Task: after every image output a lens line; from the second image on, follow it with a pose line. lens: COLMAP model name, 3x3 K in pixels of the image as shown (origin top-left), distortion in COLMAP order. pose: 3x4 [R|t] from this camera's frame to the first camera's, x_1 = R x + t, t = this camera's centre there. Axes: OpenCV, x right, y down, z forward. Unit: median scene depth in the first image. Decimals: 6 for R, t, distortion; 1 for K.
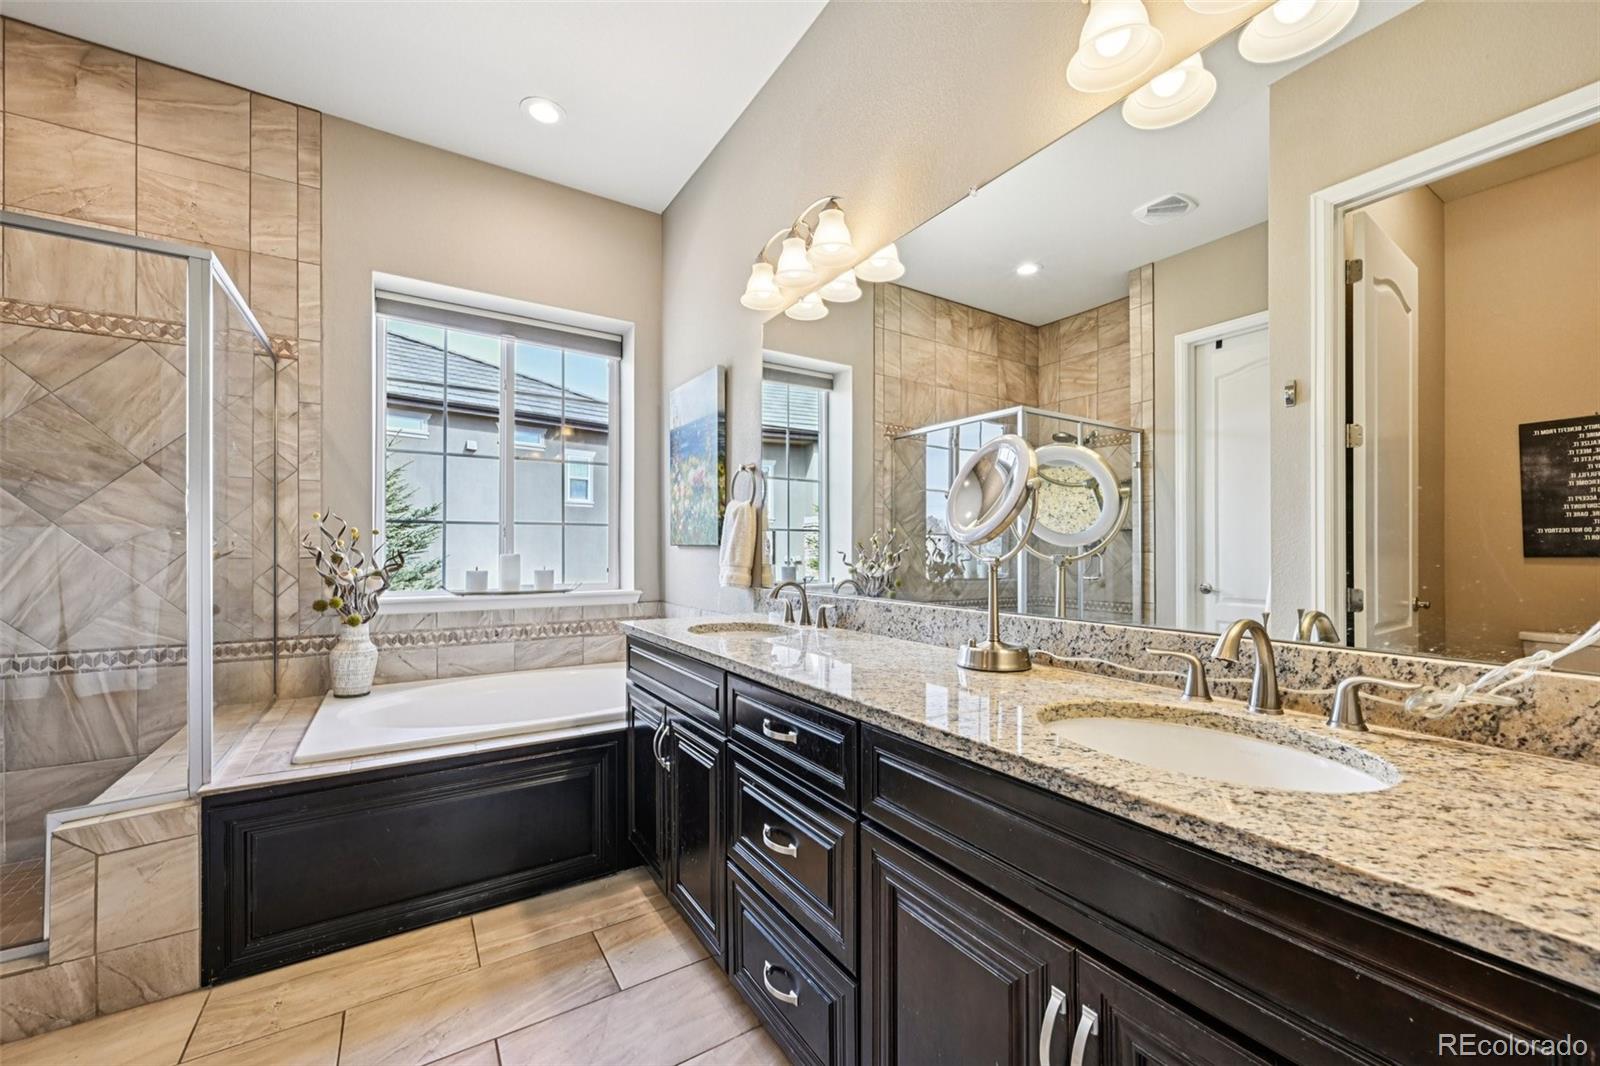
lens RADIAL K [[625.4, 0, 794.2], [0, 625.4, 545.4], [0, 0, 1]] dist [-0.000747, 0.000882]
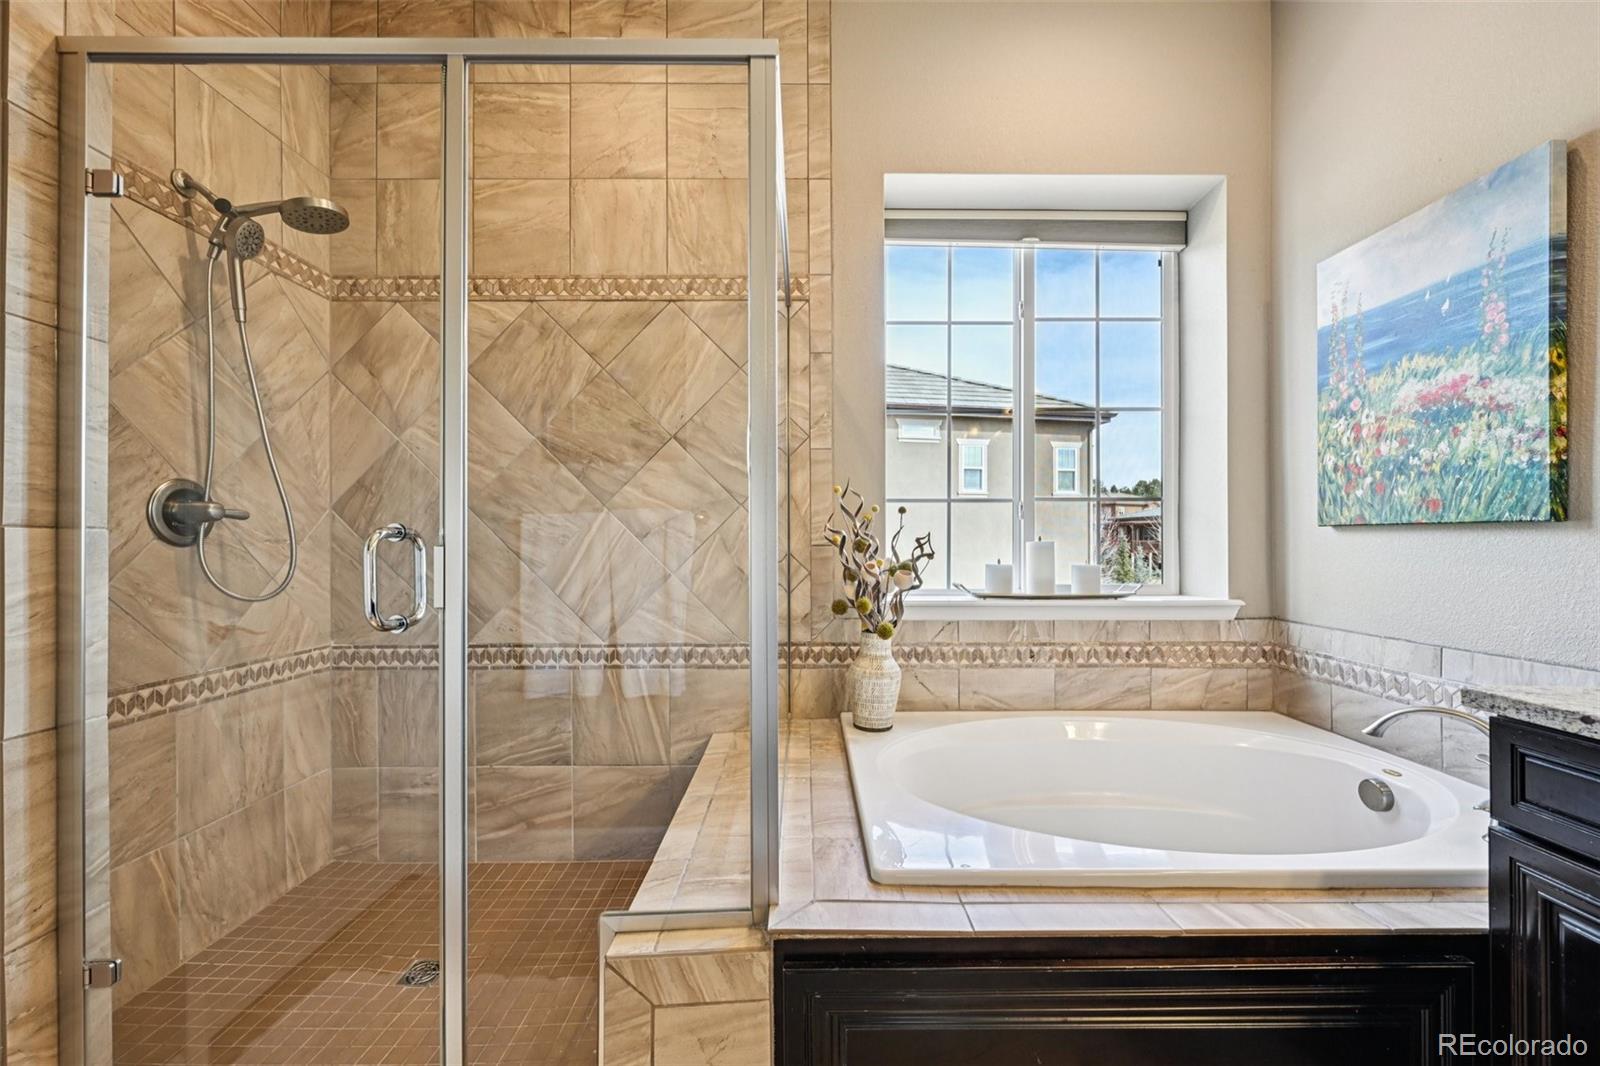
lens RADIAL K [[625.4, 0, 803.9], [0, 625.4, 535.5], [0, 0, 1]] dist [-0.000747, 0.000882]
pose [[0.845518, -0.007567, -0.533894, -0.404738], [0.005106, 0.999968, -0.006086, 0.013360], [0.533923, 0.002420, 0.845530, 0.342806]]
